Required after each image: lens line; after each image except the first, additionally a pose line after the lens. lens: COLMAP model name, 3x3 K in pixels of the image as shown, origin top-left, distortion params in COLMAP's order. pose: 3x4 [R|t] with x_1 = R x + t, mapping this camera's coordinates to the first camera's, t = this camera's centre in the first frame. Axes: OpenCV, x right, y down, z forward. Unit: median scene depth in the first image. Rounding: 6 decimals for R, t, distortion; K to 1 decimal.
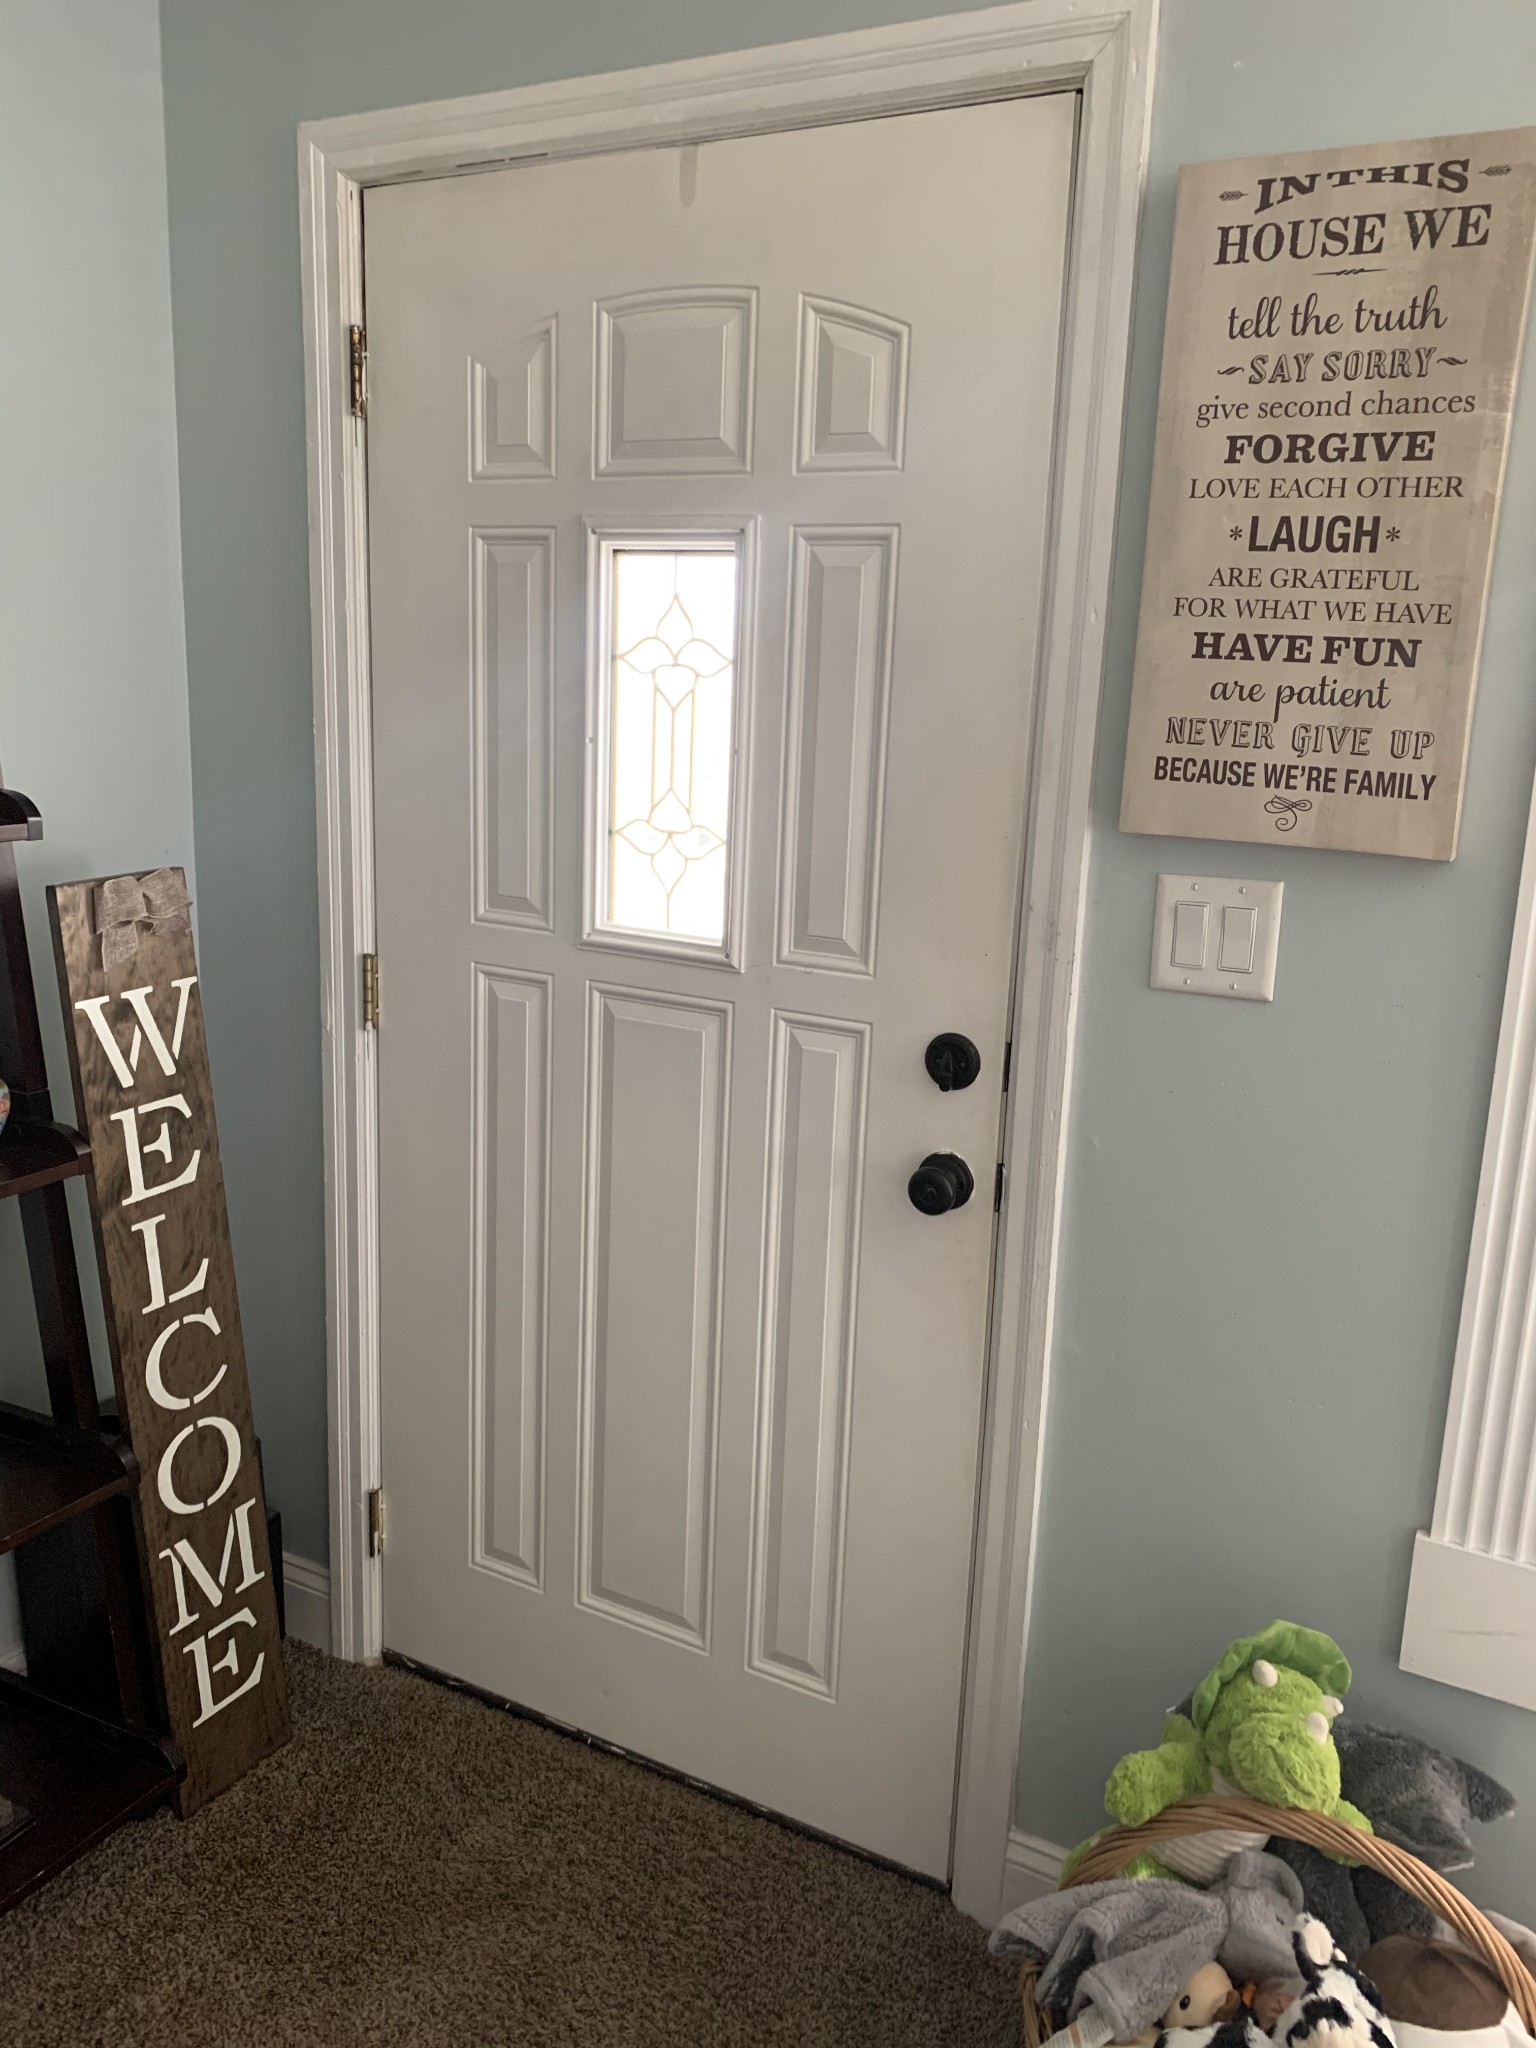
lens RADIAL K [[1590.5, 0, 768.8], [0, 1590.5, 1016.7], [0, 0, 1]] dist [0.042514, -0.066916]
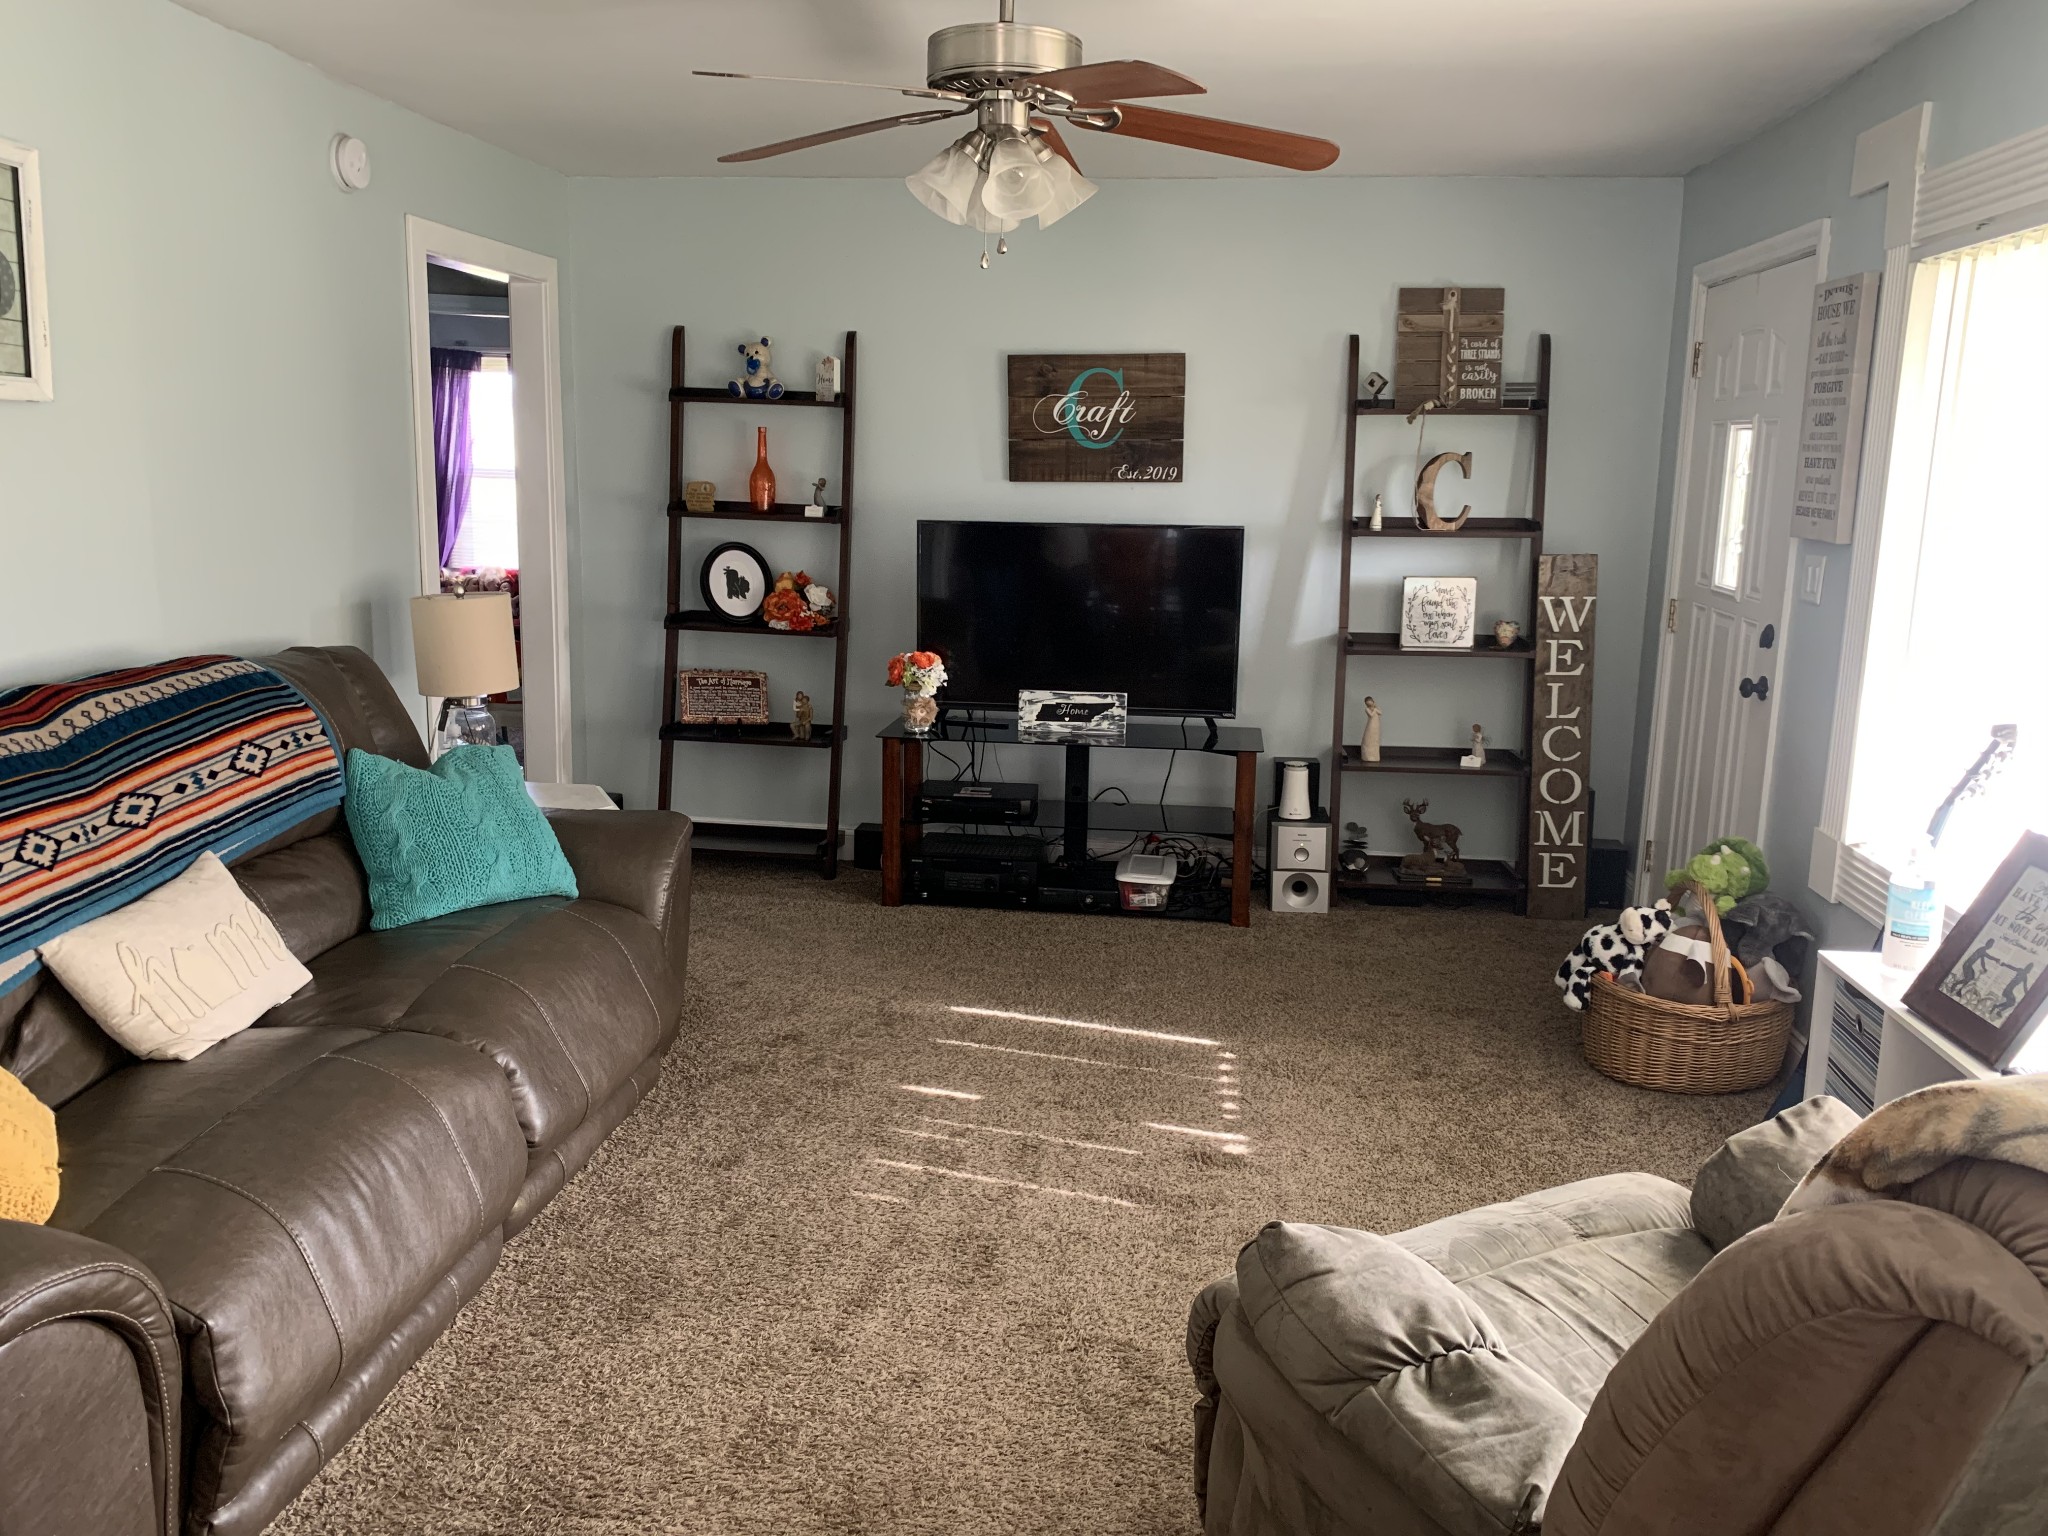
lens RADIAL K [[1590.5, 0, 1024.2], [0, 1590.5, 764.0], [0, 0, 1]] dist [0.042514, -0.066916]
pose [[0.375098, 0.151972, -0.914443, 1.713366], [-0.205002, 0.975644, 0.078053, 0.228298], [0.904033, 0.158185, 0.397117, -0.830338]]
